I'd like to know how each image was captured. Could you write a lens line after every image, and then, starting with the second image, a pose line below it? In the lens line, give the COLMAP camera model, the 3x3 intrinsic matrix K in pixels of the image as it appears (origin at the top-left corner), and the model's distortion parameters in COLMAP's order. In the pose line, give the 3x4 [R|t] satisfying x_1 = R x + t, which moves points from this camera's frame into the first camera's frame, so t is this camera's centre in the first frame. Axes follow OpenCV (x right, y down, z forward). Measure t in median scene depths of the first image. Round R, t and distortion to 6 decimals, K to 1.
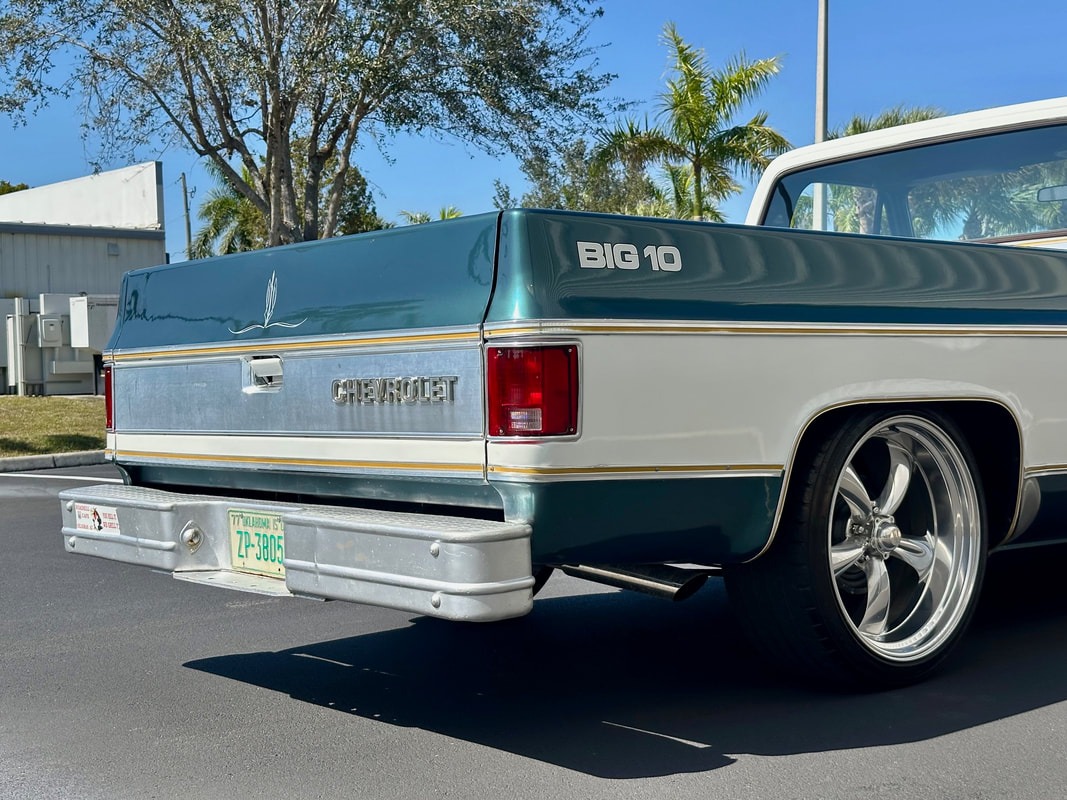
lens RADIAL K [[1513.0, 0, 550.8], [0, 1513.0, 456.0], [0, 0, 1]] dist [0.138424, 0.013846]
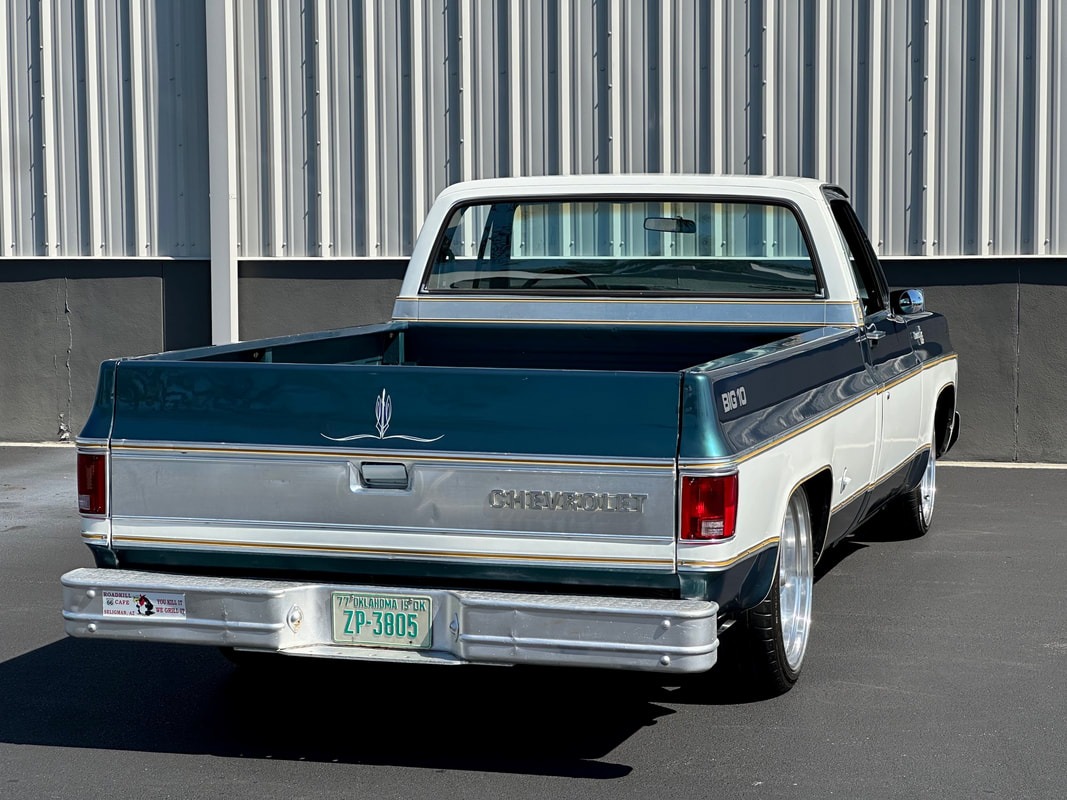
lens RADIAL K [[2390.0, 0, 533.5], [0, 2390.0, 400.0], [0, 0, 1]] dist [-0.335739, 9.186556]
pose [[0.837660, -0.029023, 0.545421, -1.109966], [0.008285, 0.999147, 0.040443, -0.190294], [-0.546129, -0.029359, 0.837186, -0.616645]]
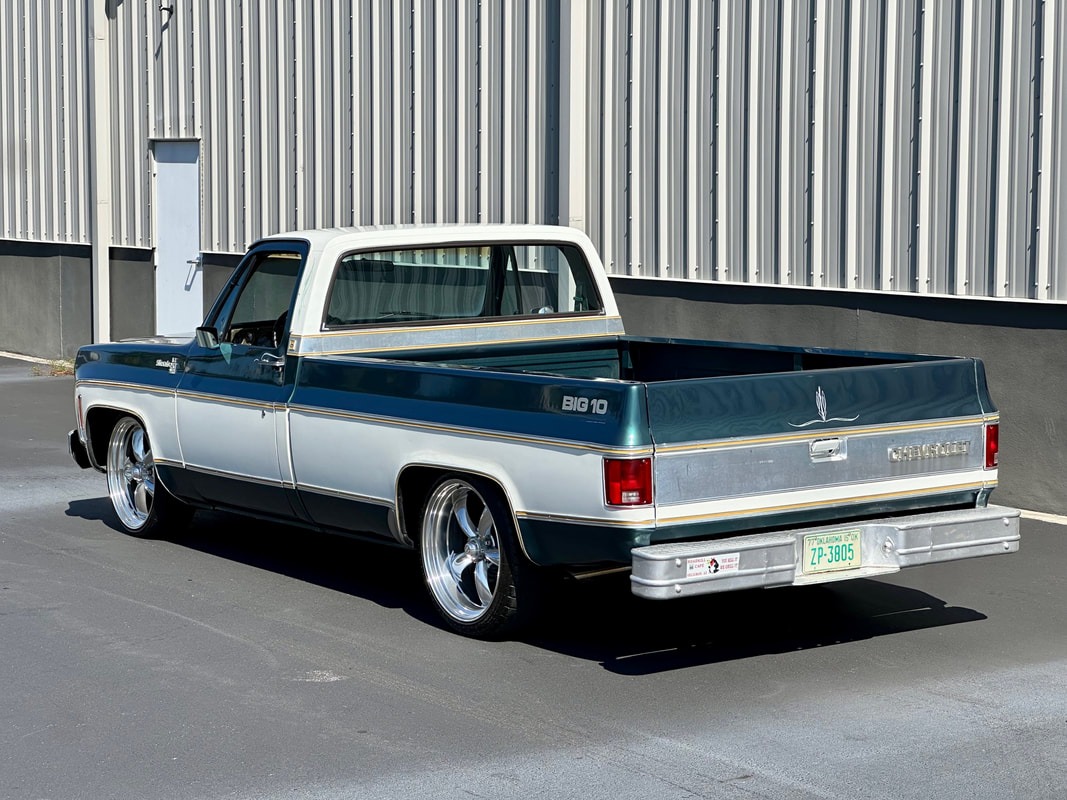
lens RADIAL K [[2390.0, 0, 533.5], [0, 2390.0, 400.0], [0, 0, 1]] dist [-0.335739, 9.186556]
pose [[0.105061, -0.072214, 0.991840, -2.816643], [0.058923, 0.996060, 0.066280, -0.301448], [-0.992719, 0.051478, 0.108902, 1.045288]]
